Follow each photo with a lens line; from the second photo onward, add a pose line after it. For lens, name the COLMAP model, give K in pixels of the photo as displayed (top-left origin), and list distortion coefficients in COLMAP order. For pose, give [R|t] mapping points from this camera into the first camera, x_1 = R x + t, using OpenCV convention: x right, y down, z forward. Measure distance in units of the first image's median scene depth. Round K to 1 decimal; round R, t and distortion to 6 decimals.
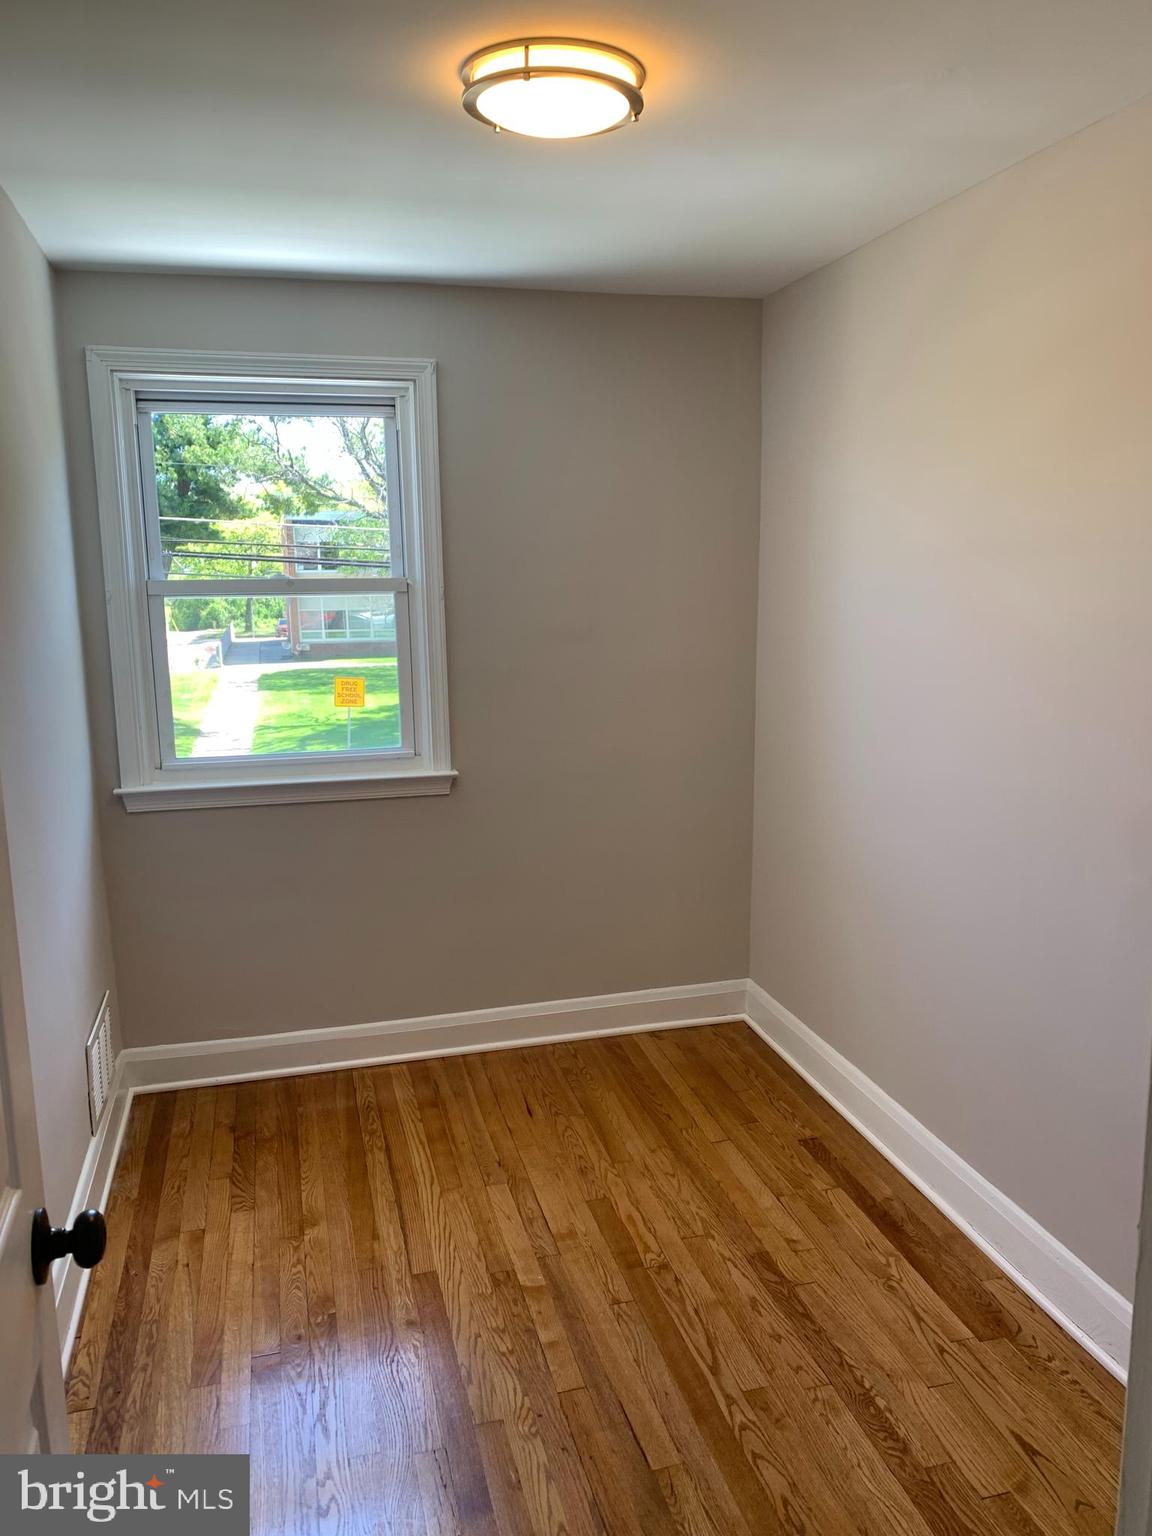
lens RADIAL K [[1162.4, 0, 588.7], [0, 1162.4, 766.3], [0, 0, 1]] dist [0.006479, 0.005967]
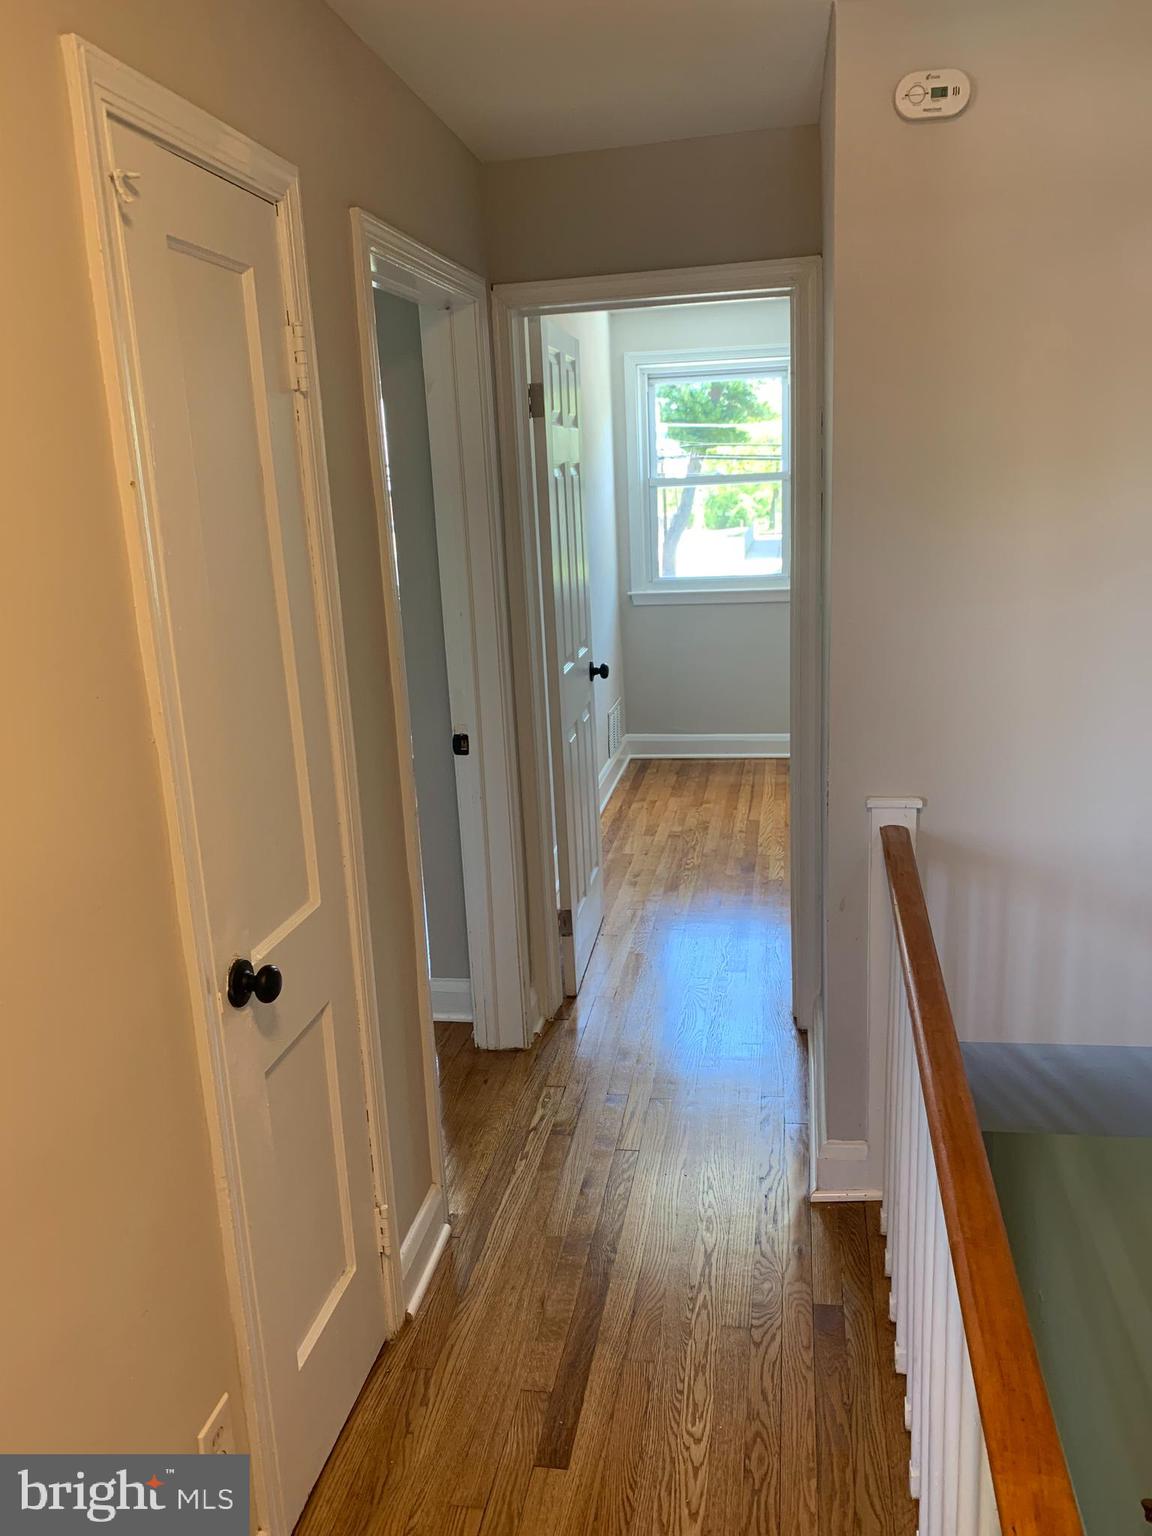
lens RADIAL K [[1162.4, 0, 576.5], [0, 1162.4, 777.3], [0, 0, 1]] dist [0.006479, 0.005967]
pose [[0.900393, 0.080544, -0.427557, 0.333699], [-0.040171, 0.993907, 0.102636, 0.122909], [0.433219, -0.075237, 0.898143, -0.721548]]
